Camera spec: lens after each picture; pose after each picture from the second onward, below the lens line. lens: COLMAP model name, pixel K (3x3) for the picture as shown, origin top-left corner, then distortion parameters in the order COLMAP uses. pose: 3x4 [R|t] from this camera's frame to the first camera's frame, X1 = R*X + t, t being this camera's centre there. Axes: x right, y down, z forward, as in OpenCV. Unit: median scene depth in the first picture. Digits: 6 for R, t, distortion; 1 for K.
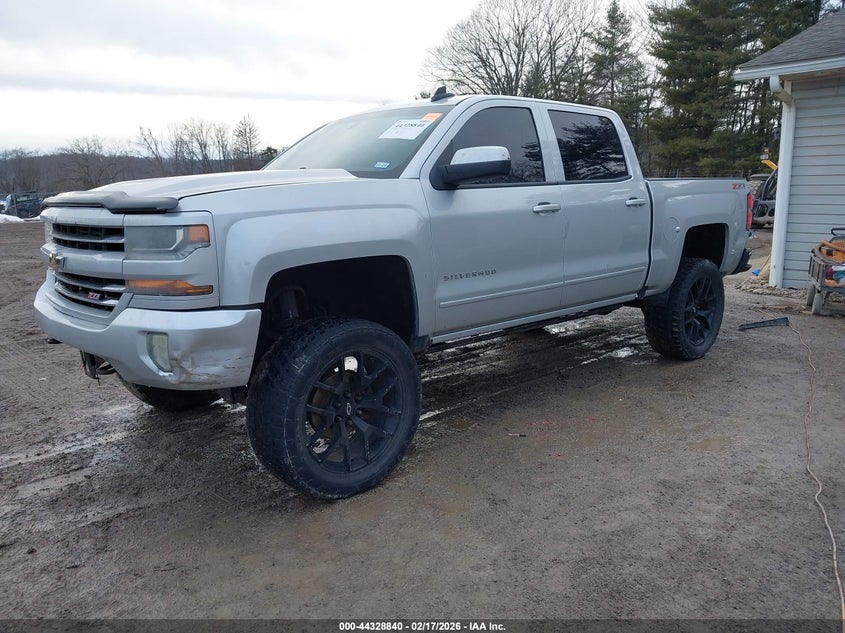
lens RADIAL K [[690.6, 0, 424.5], [0, 690.6, 317.2], [0, 0, 1]] dist [-0.004782, -0.006946]
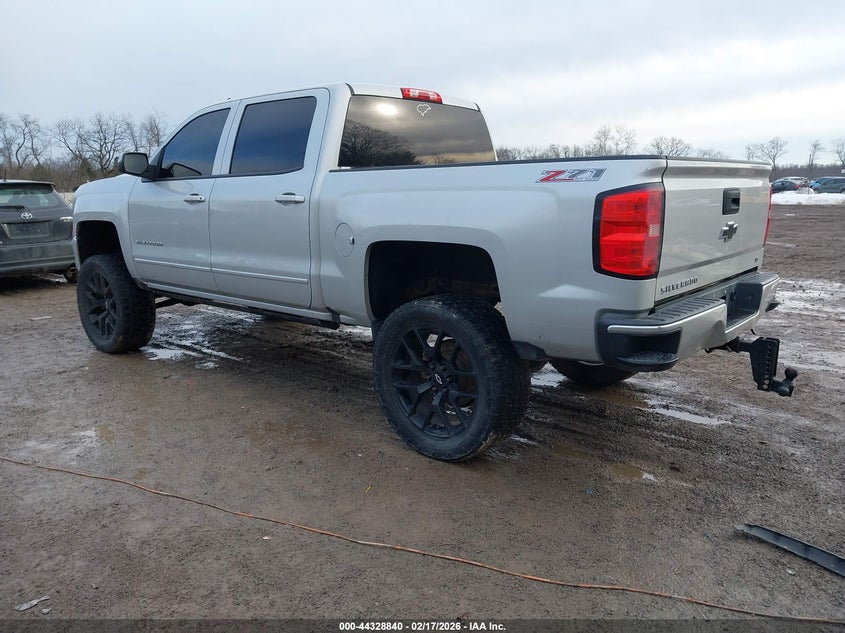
lens RADIAL K [[690.6, 0, 424.5], [0, 690.6, 317.2], [0, 0, 1]] dist [-0.004782, -0.006946]
pose [[0.088578, 0.201802, -0.975413, 1.154562], [-0.170897, 0.967820, 0.184712, -0.207316], [0.981299, 0.150333, 0.120215, 1.070160]]
